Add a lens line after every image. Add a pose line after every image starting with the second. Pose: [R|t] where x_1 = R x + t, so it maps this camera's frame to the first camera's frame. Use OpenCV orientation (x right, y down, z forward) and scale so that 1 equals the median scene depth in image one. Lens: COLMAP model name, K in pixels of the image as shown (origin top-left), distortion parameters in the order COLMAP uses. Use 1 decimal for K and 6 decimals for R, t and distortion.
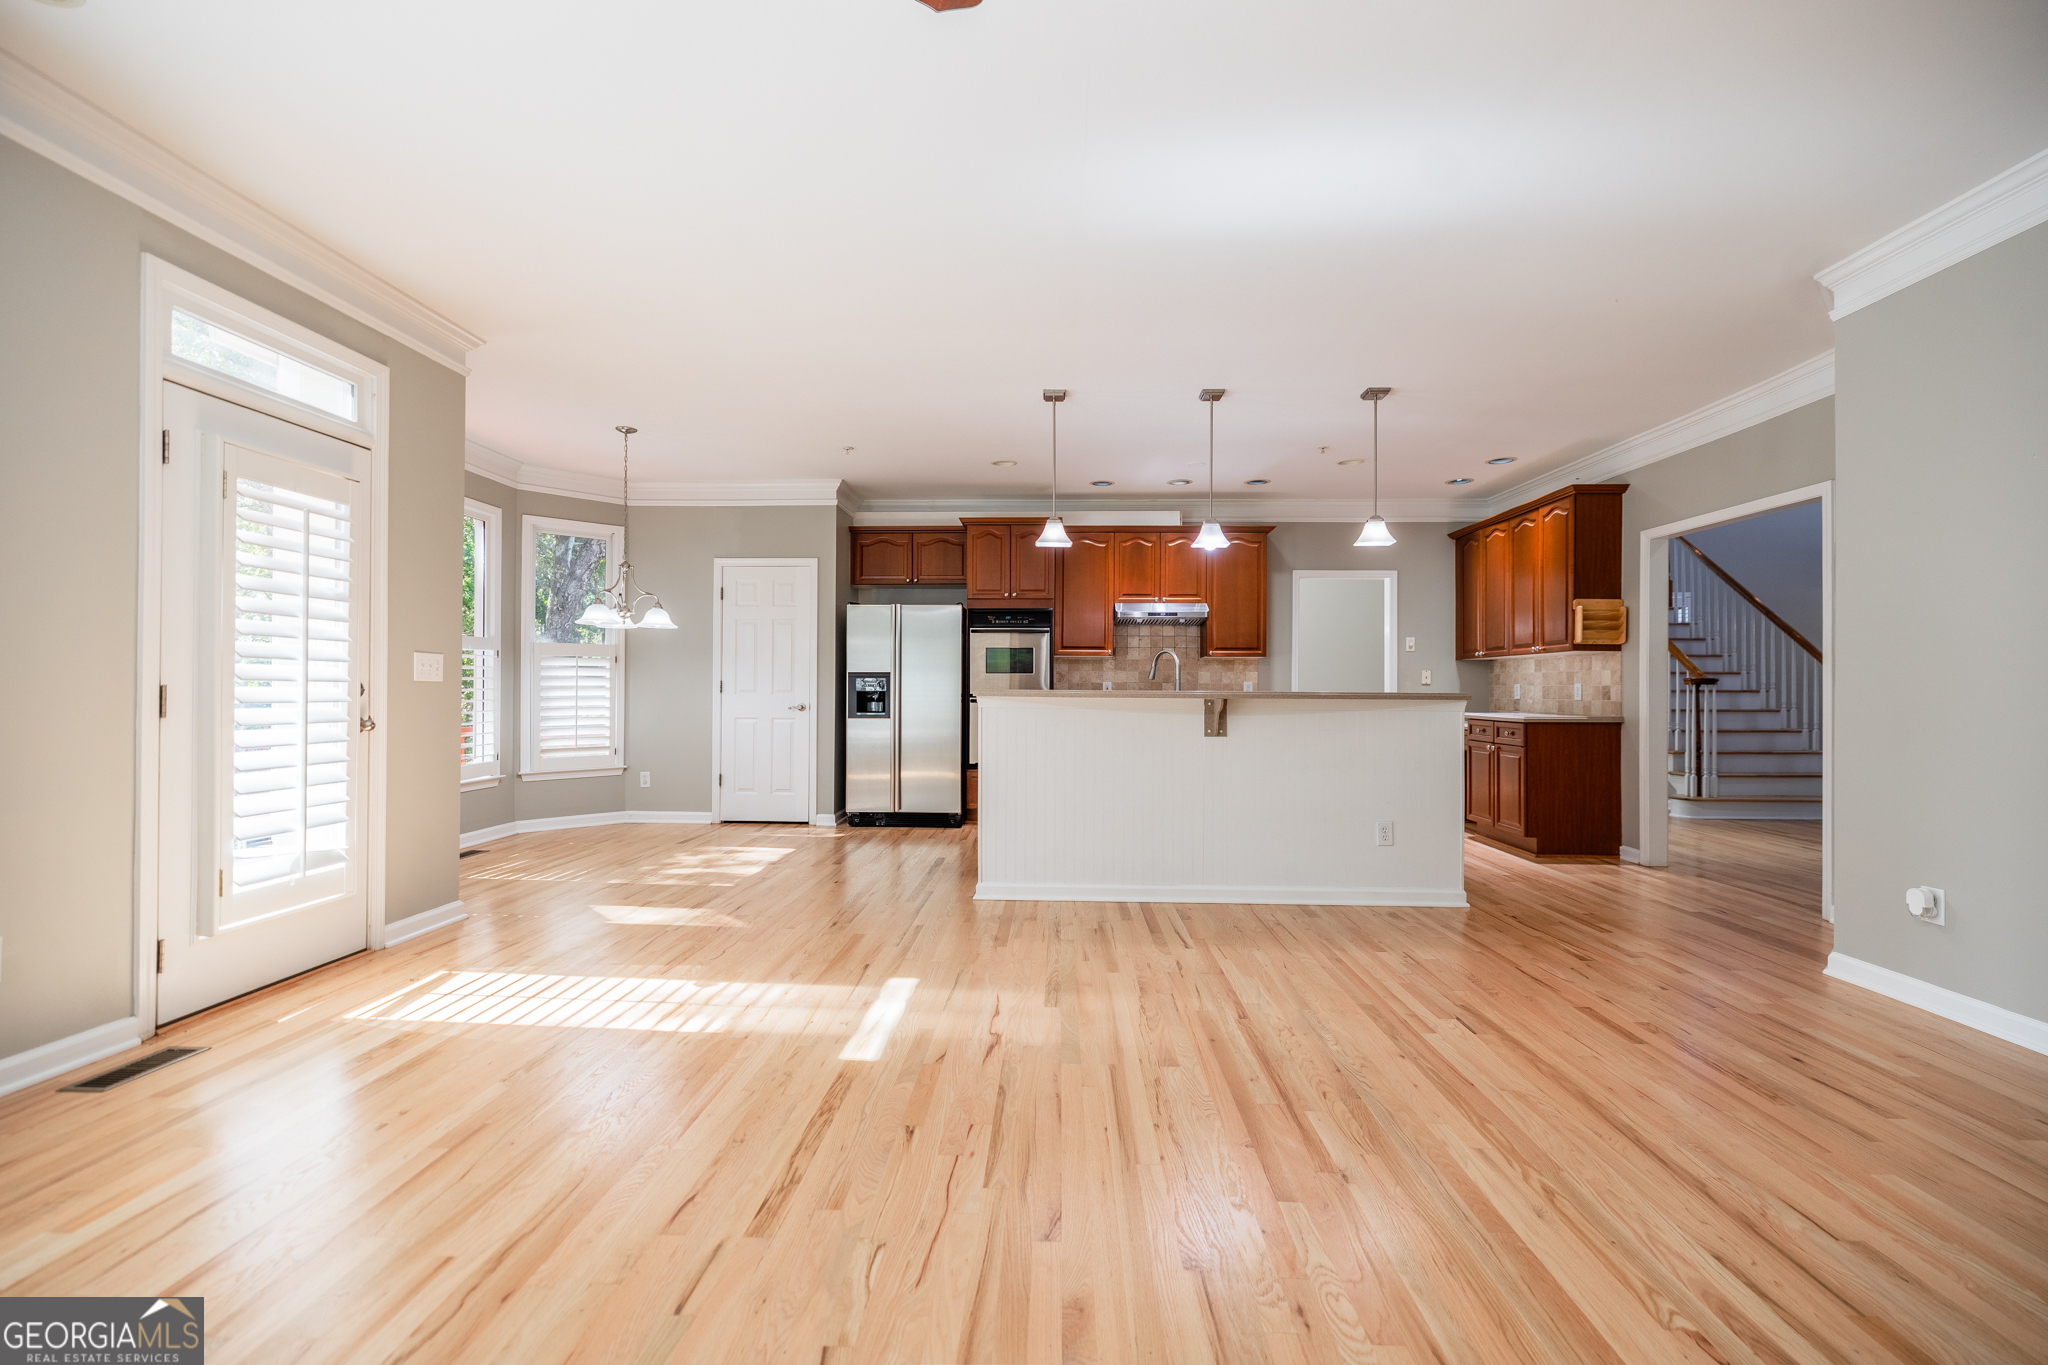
lens RADIAL K [[861.2, 0, 1030.9], [0, 861.2, 684.5], [0, 0, 1]] dist [0.002863, -0.000094]
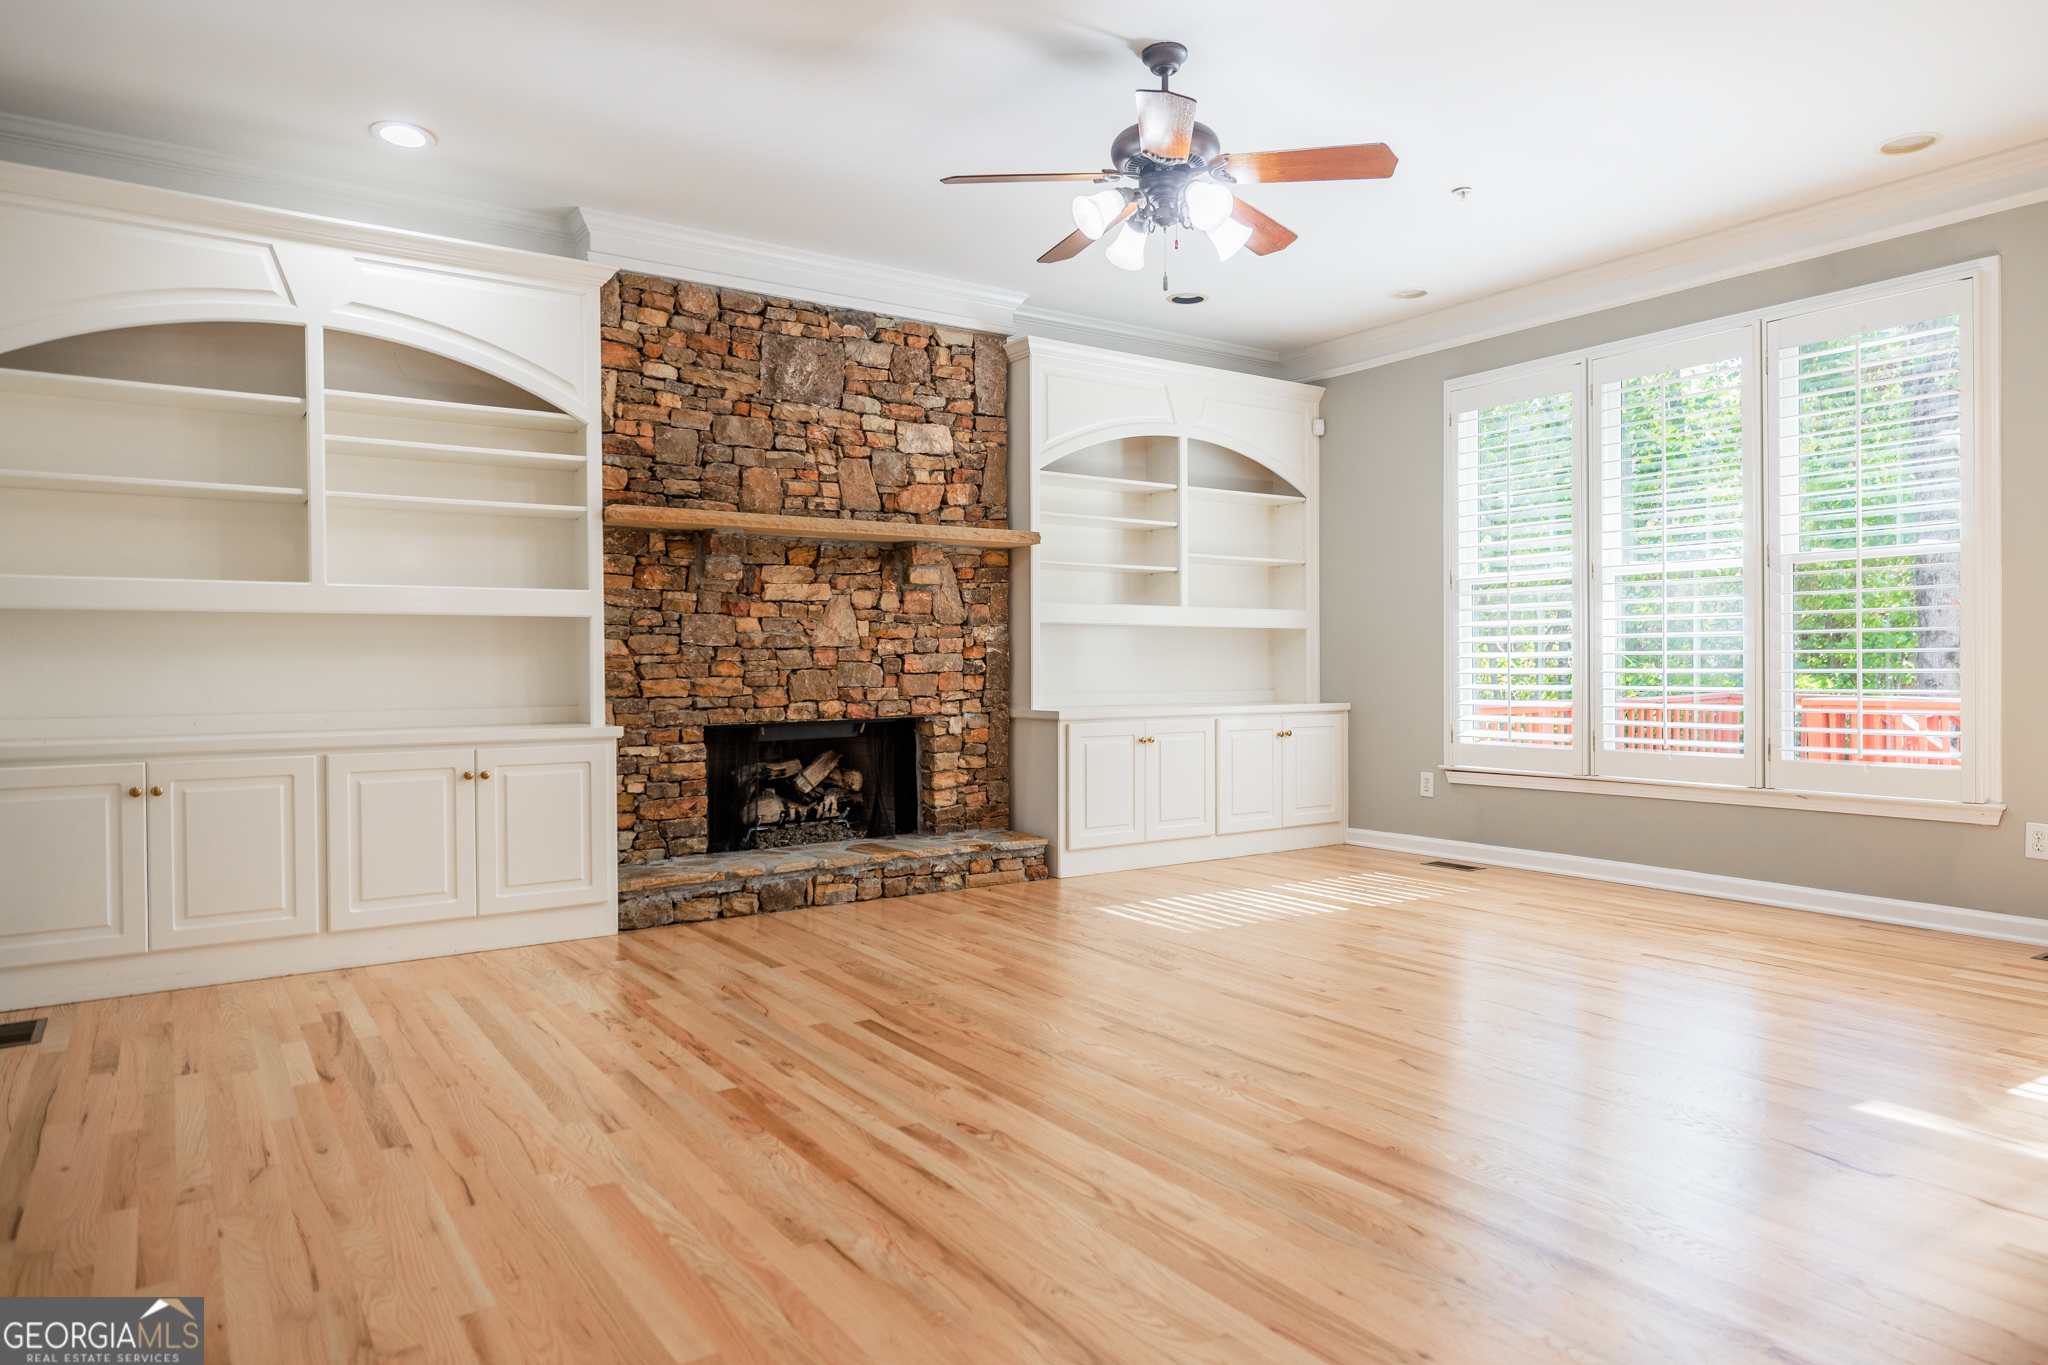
lens RADIAL K [[1273.9, 0, 1040.7], [0, 1273.9, 672.9], [0, 0, 1]] dist [0.000095, 0.002121]
pose [[-0.802059, 0.000736, -0.597244, 1.132422], [0.004480, 0.999979, -0.004785, 0.065240], [0.597227, -0.006513, -0.802046, 1.599297]]
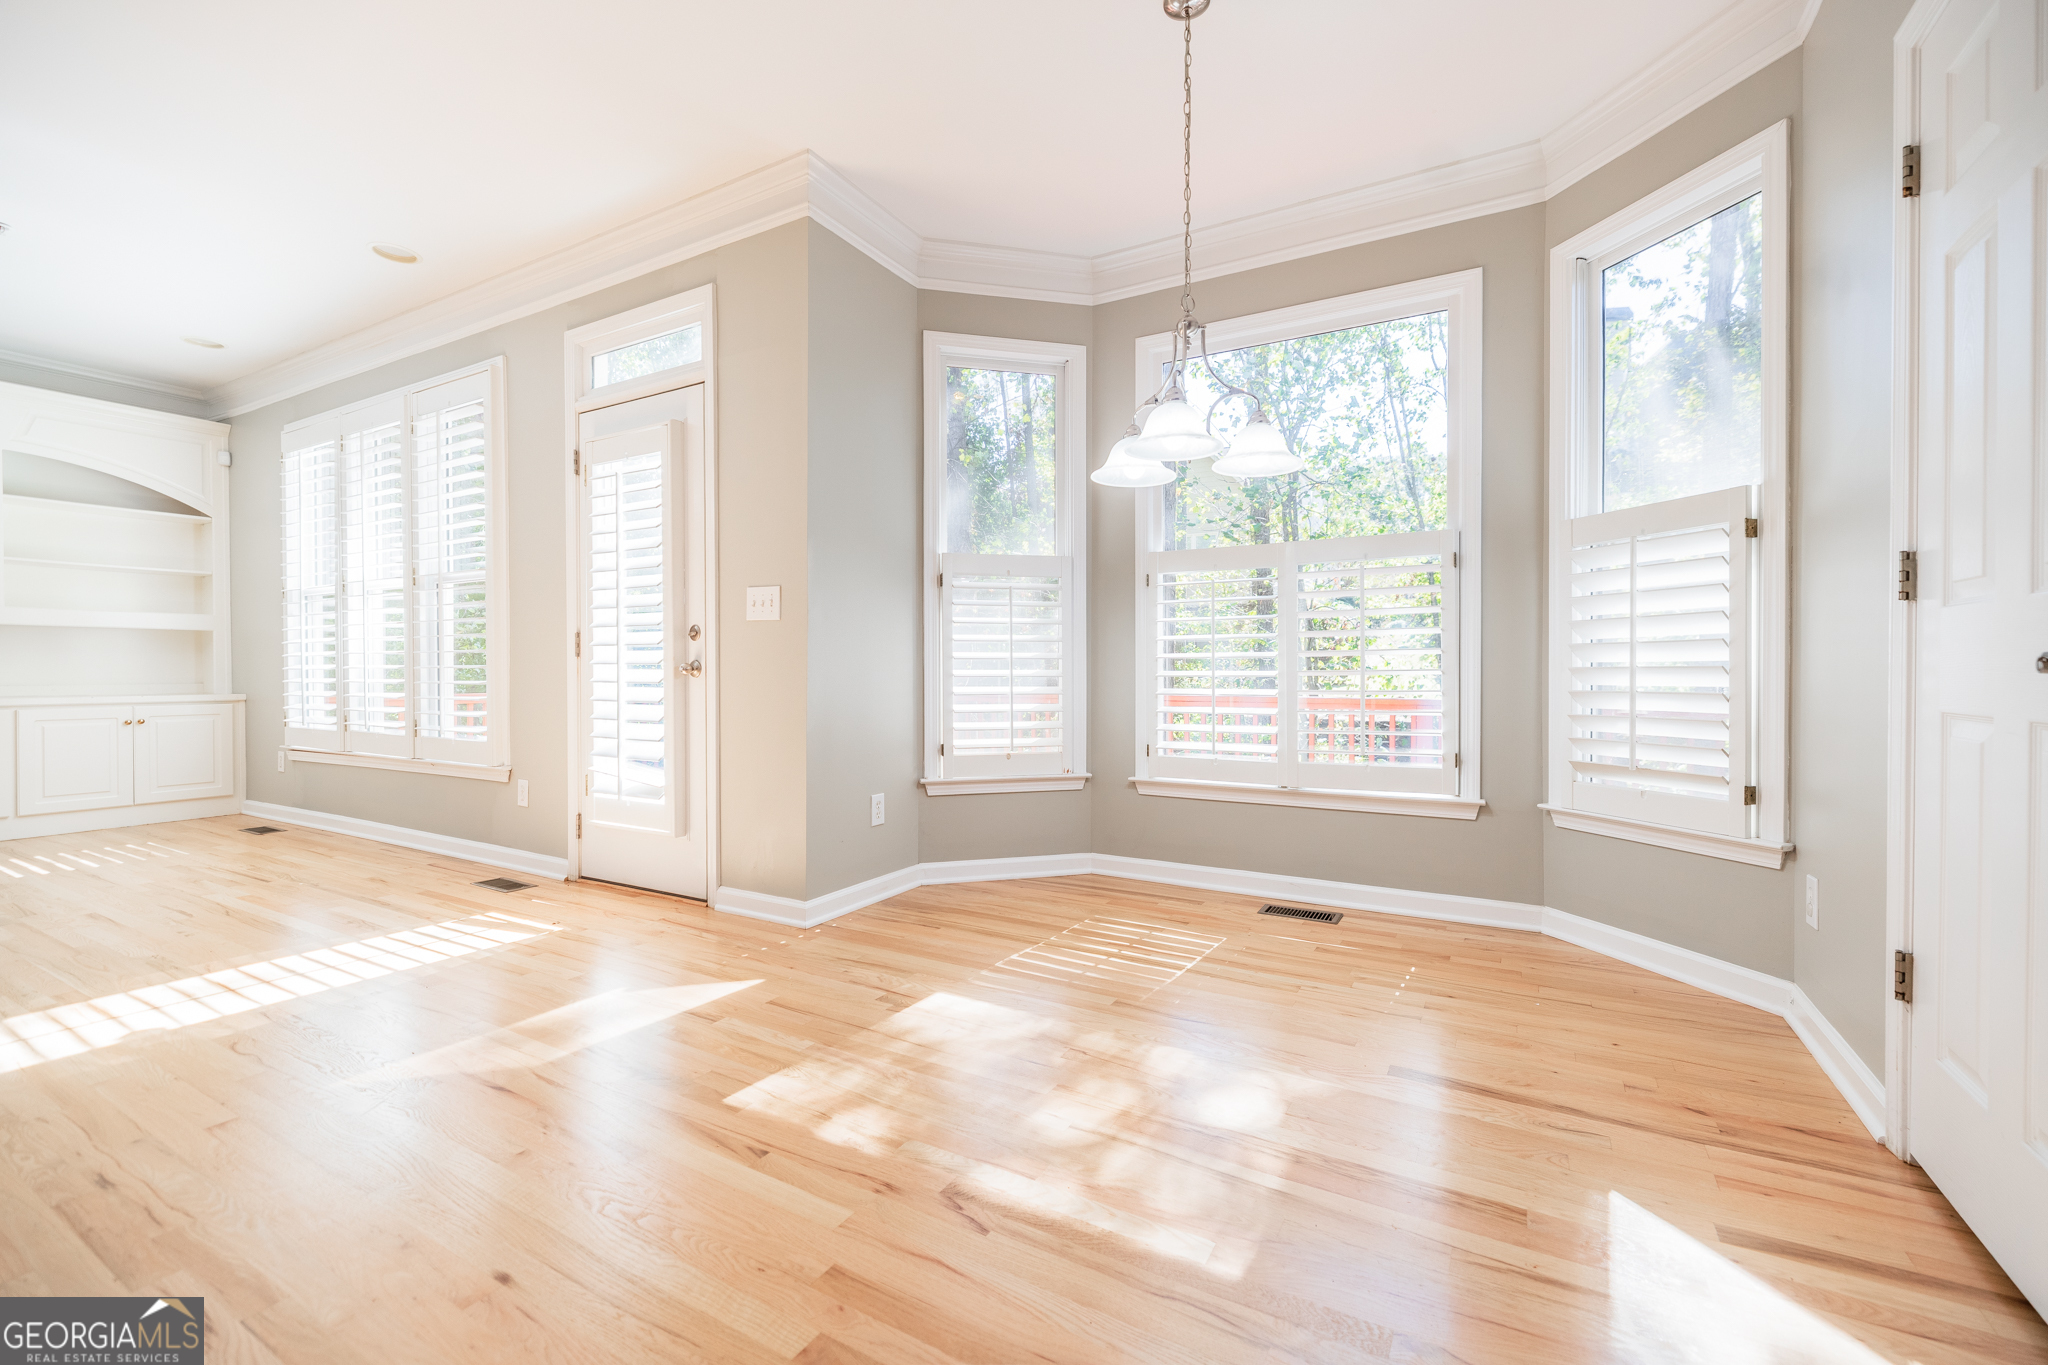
lens RADIAL K [[861.2, 0, 1026.0], [0, 861.2, 675.4], [0, 0, 1]] dist [0.002863, -0.000094]
pose [[-0.468380, 0.007832, -0.883492, -0.128268], [0.006903, 0.999963, 0.005205, 0.075853], [0.883500, -0.003660, -0.468417, 2.665827]]
